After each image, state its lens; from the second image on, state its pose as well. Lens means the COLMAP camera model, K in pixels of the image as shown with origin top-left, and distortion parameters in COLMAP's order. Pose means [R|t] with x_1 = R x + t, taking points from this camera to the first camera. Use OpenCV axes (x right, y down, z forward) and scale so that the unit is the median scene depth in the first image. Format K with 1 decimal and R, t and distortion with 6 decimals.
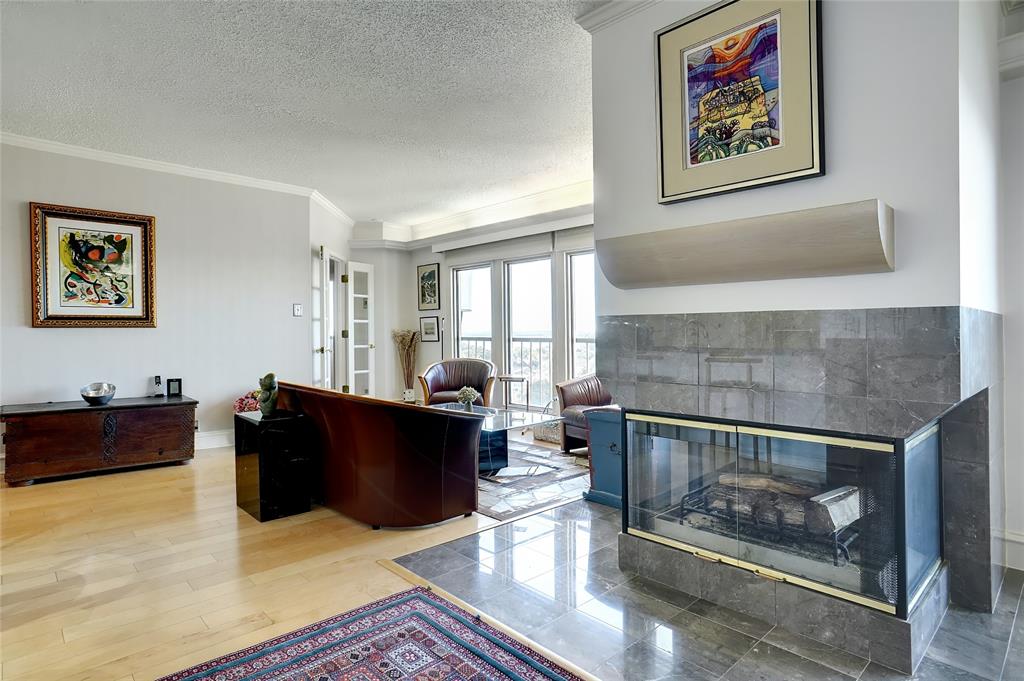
lens RADIAL K [[542.9, 0, 477.5], [0, 542.9, 341.1], [0, 0, 1]] dist [-0.030878, -0.000031]
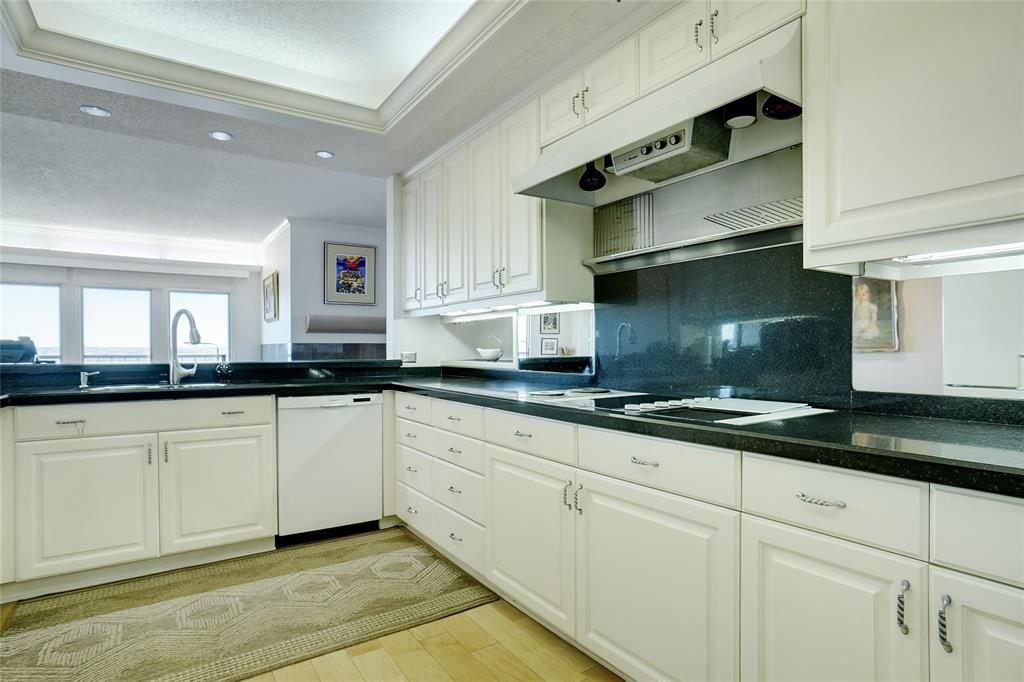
lens RADIAL K [[535.4, 0, 512.0], [0, 535.4, 341.0], [0, 0, 1]] dist [-0.003070, 0.001178]
pose [[0.190962, 0.040280, 0.980771, -2.393332], [0.013436, 0.998957, -0.043643, 0.082078], [-0.981505, 0.021512, 0.190222, -0.513094]]
